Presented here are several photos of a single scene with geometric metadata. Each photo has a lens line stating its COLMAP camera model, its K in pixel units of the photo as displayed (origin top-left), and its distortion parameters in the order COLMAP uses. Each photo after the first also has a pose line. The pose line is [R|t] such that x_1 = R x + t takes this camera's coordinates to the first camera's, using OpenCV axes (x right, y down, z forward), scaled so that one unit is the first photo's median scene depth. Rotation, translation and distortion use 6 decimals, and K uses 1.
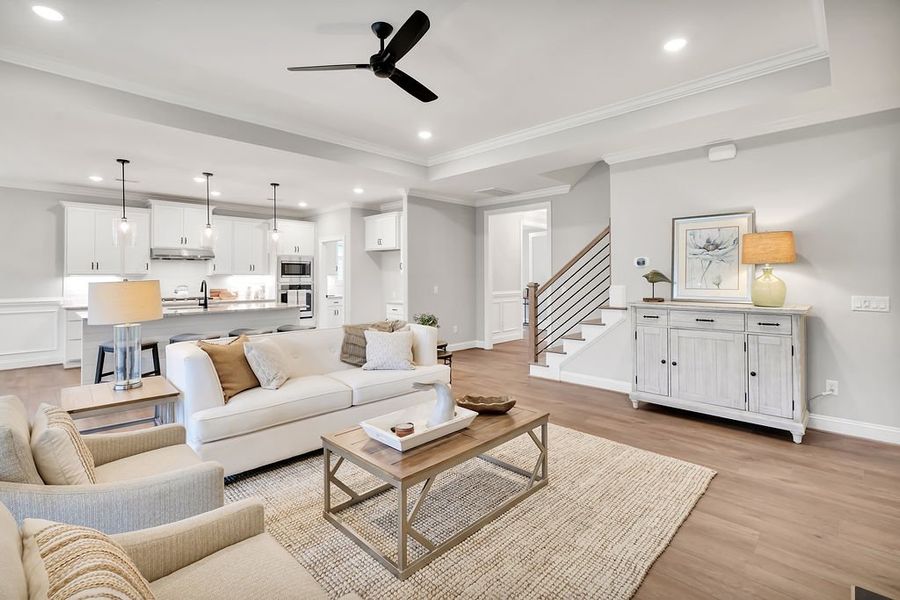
lens RADIAL K [[419.7, 0, 450.5], [0, 419.7, 278.3], [0, 0, 1]] dist [-0.000982, -0.000075]
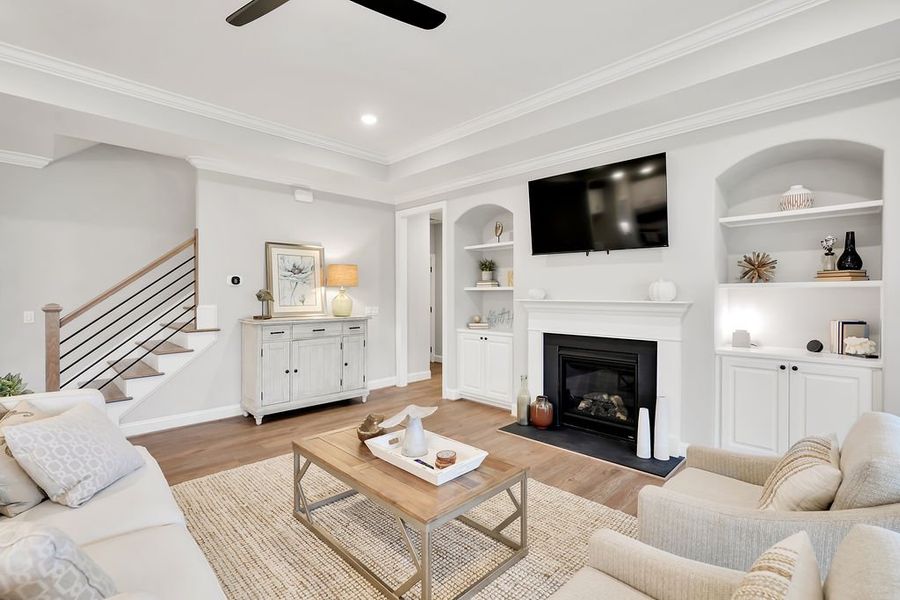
lens RADIAL K [[413.9, 0, 450.0], [0, 413.9, 300.0], [0, 0, 1]] dist [-0.001023, -0.000118]
pose [[0.016348, -0.007759, 0.999836, -0.482544], [0.004590, 0.999960, 0.007685, 0.002015], [-0.999856, 0.004464, 0.016383, 0.455870]]
